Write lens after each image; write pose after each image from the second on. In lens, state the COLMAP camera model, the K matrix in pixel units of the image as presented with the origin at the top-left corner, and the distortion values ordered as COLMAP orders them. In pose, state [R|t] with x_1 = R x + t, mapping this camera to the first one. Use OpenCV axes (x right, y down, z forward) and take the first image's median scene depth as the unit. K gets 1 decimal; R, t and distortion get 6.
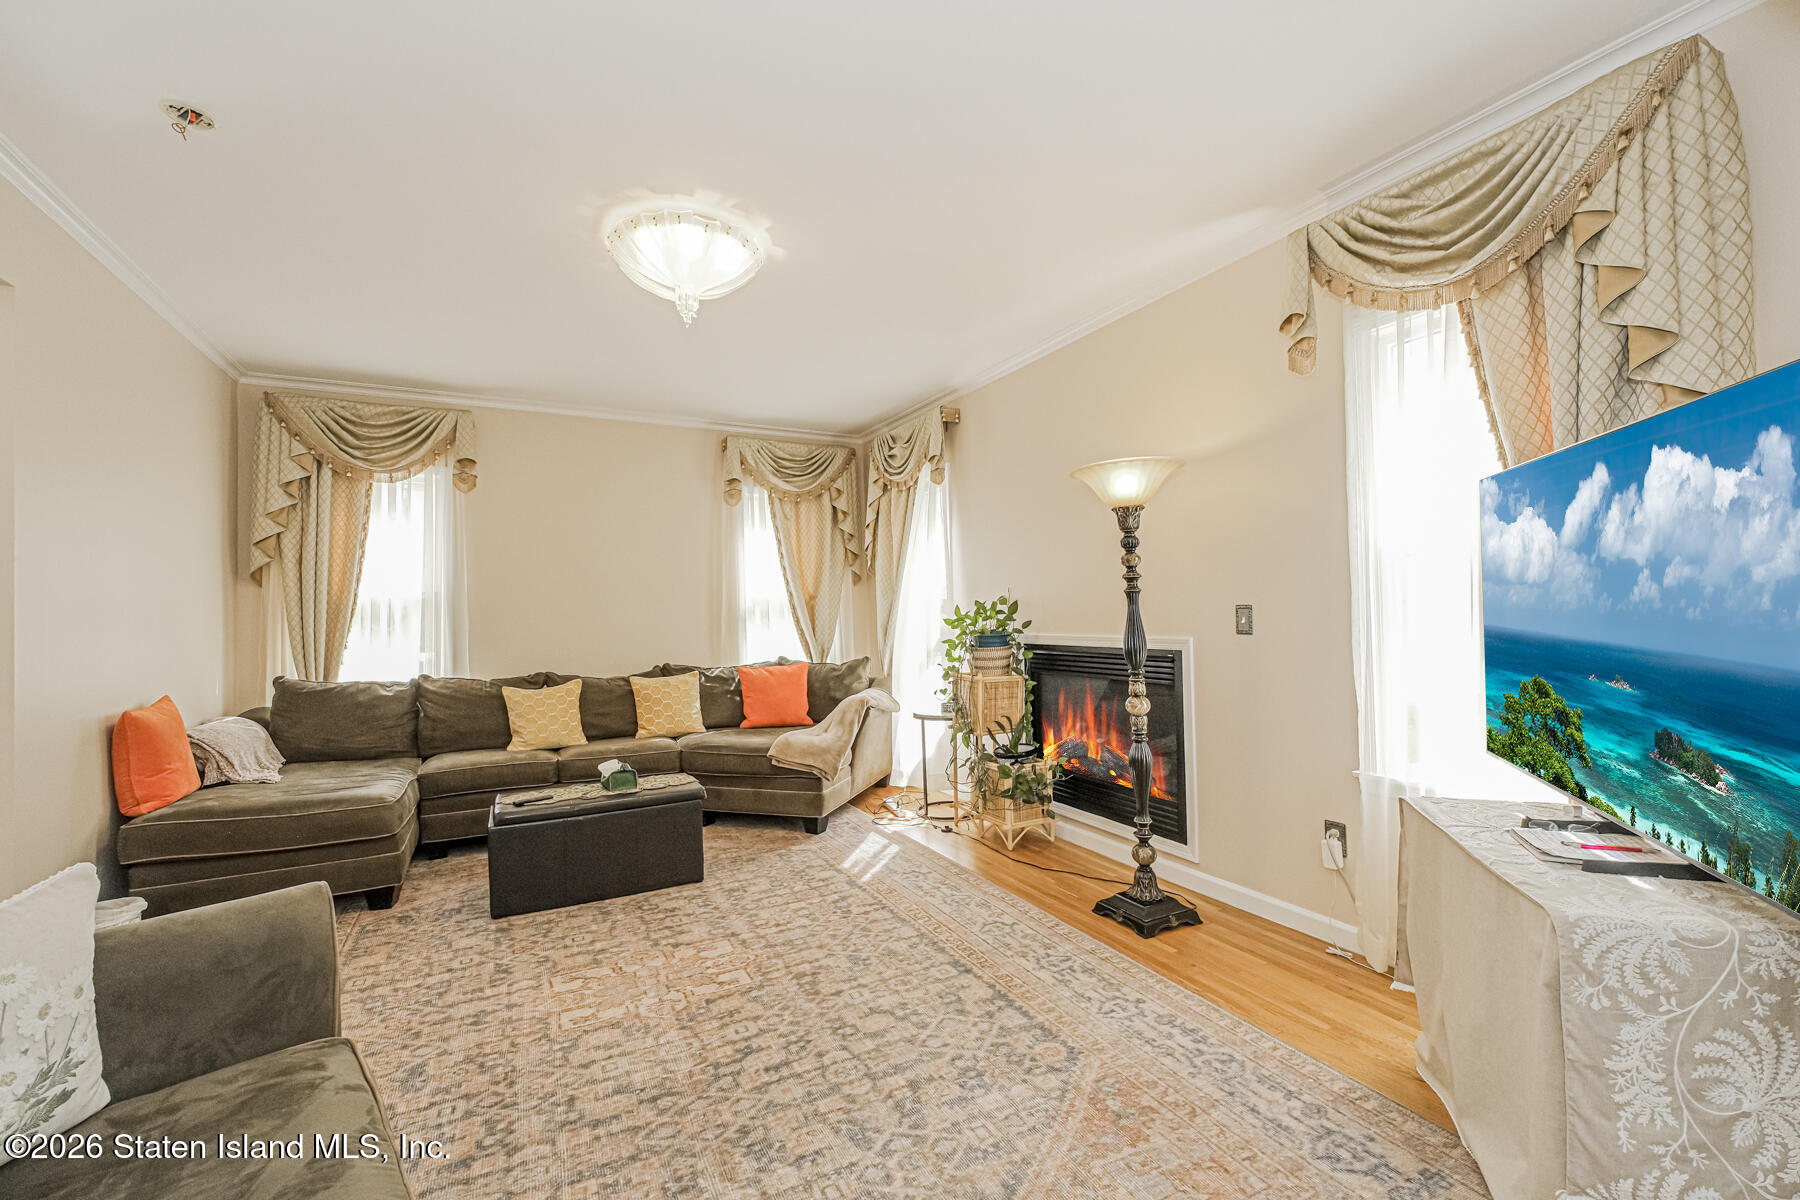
lens RADIAL K [[753.8, 0, 902.6], [0, 753.8, 593.9], [0, 0, 1]] dist [-0.001842, -0.000560]
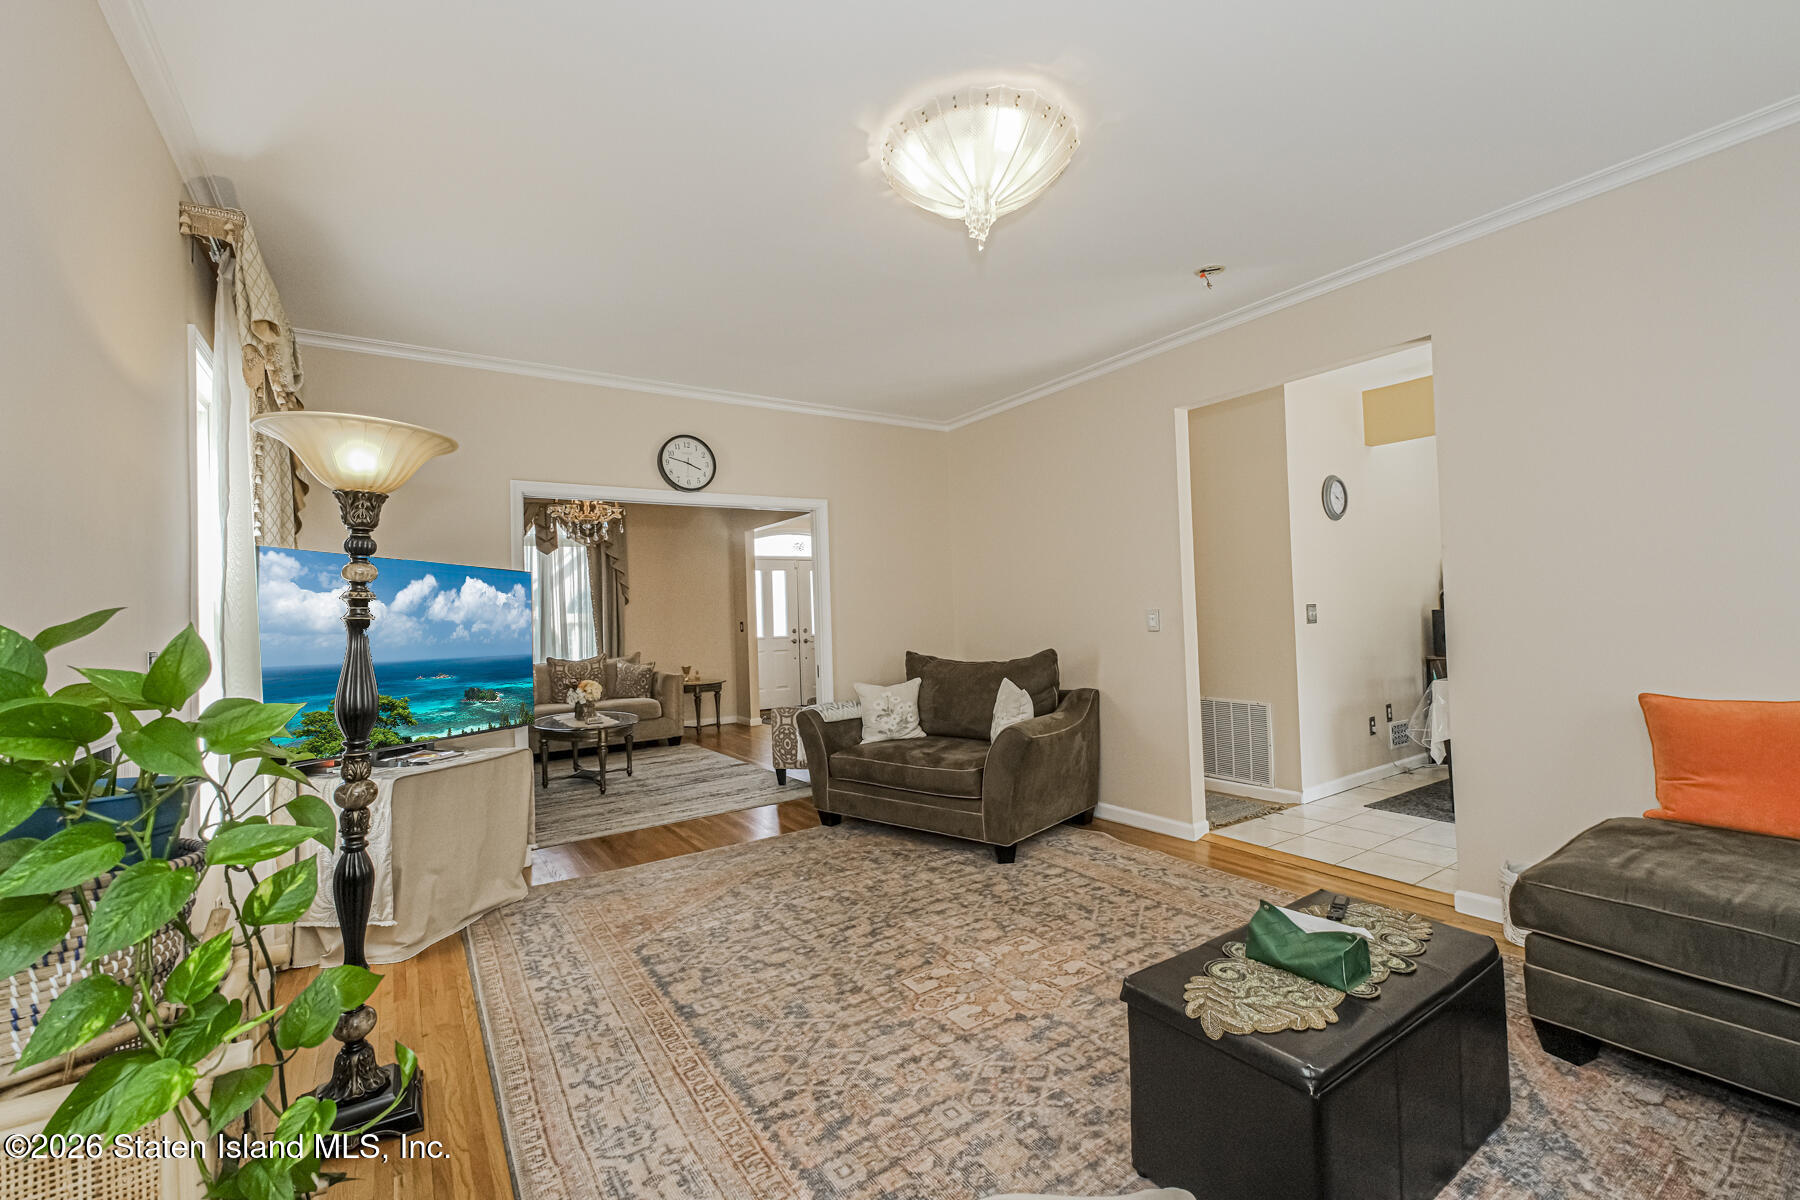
lens RADIAL K [[748.9, 0, 895.7], [0, 748.9, 595.6], [0, 0, 1]] dist [-0.001005, -0.000096]
pose [[-0.993329, 0.051474, -0.103193, -0.073301], [0.056836, 0.997145, -0.049716, 0.027371], [0.100339, -0.055250, -0.993418, 1.300523]]
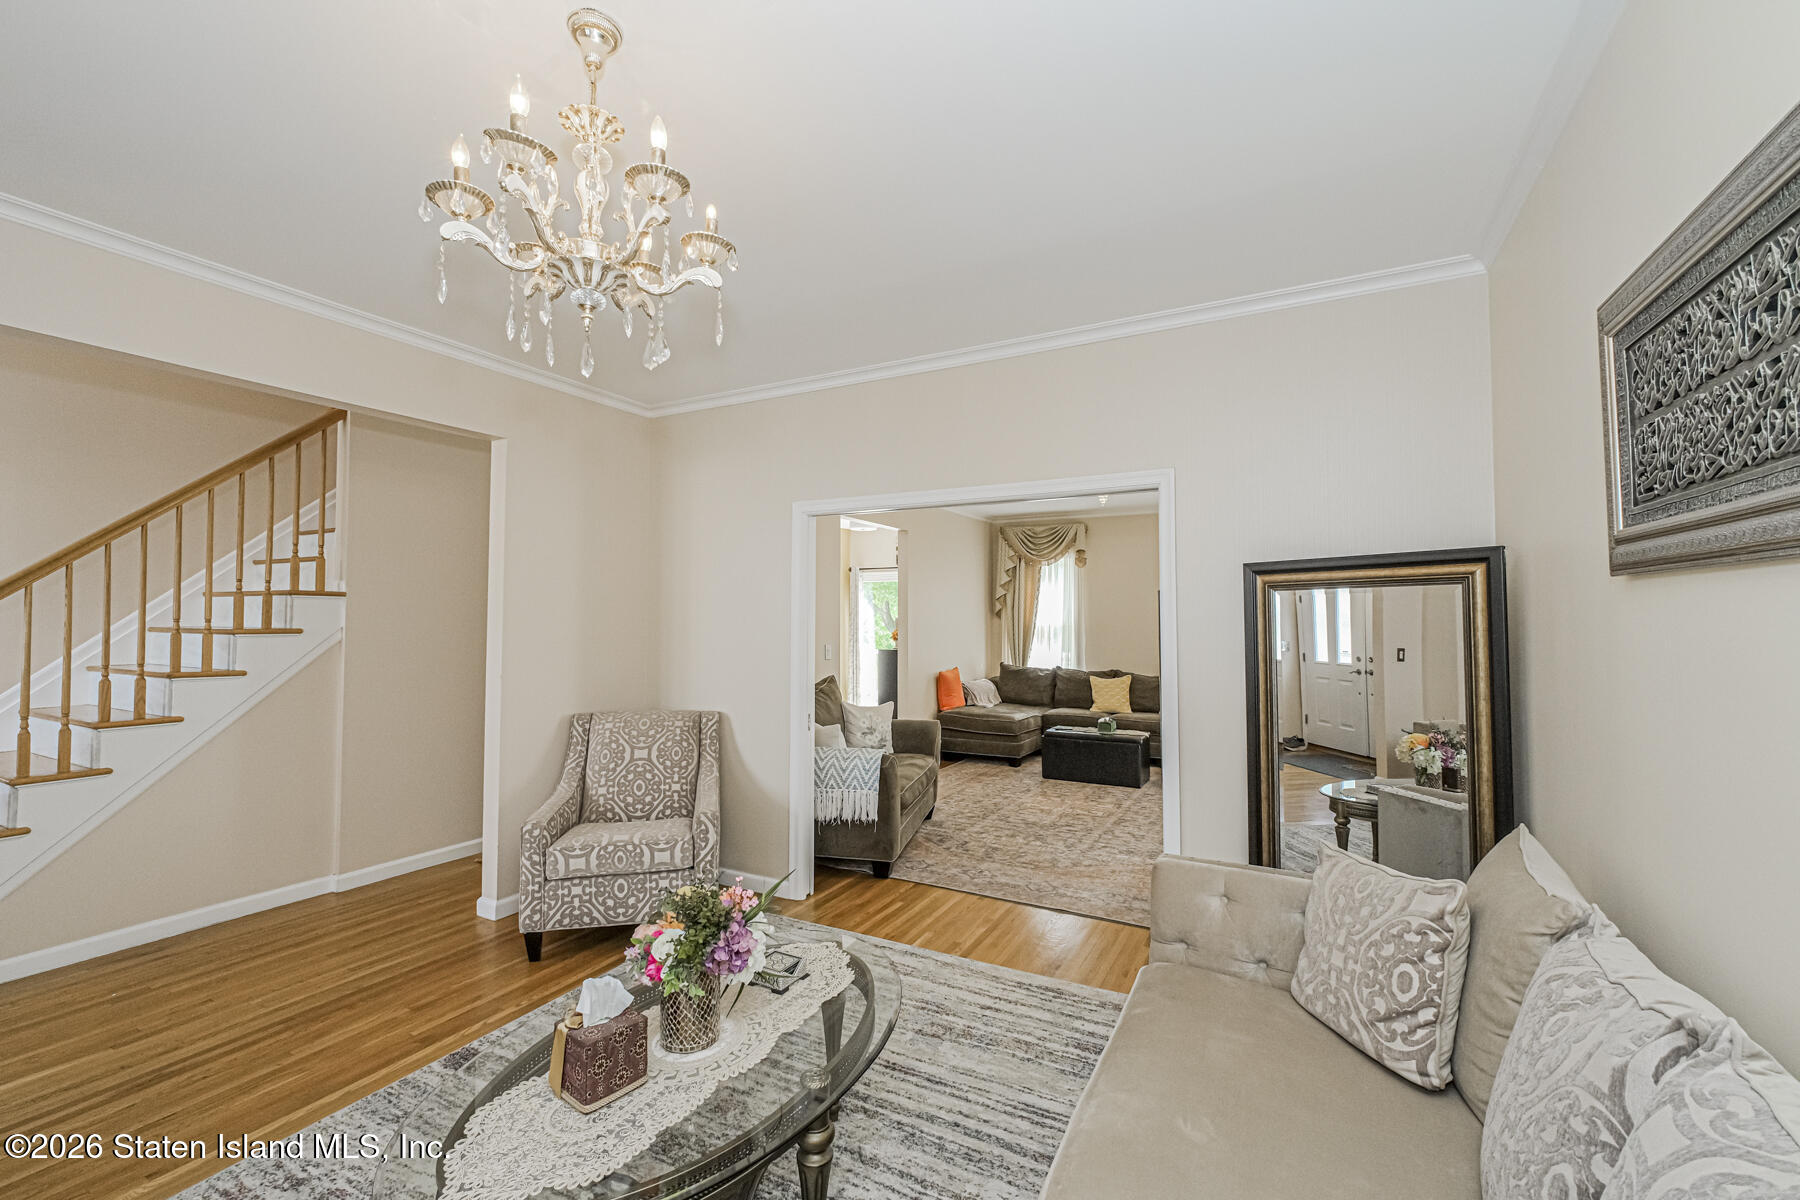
lens RADIAL K [[753.8, 0, 902.6], [0, 753.8, 593.9], [0, 0, 1]] dist [-0.001842, -0.000560]
pose [[0.554493, -0.009270, -0.832137, 0.839403], [0.009669, 0.999942, -0.004697, -0.080983], [0.832132, -0.005442, 0.554551, -0.445985]]
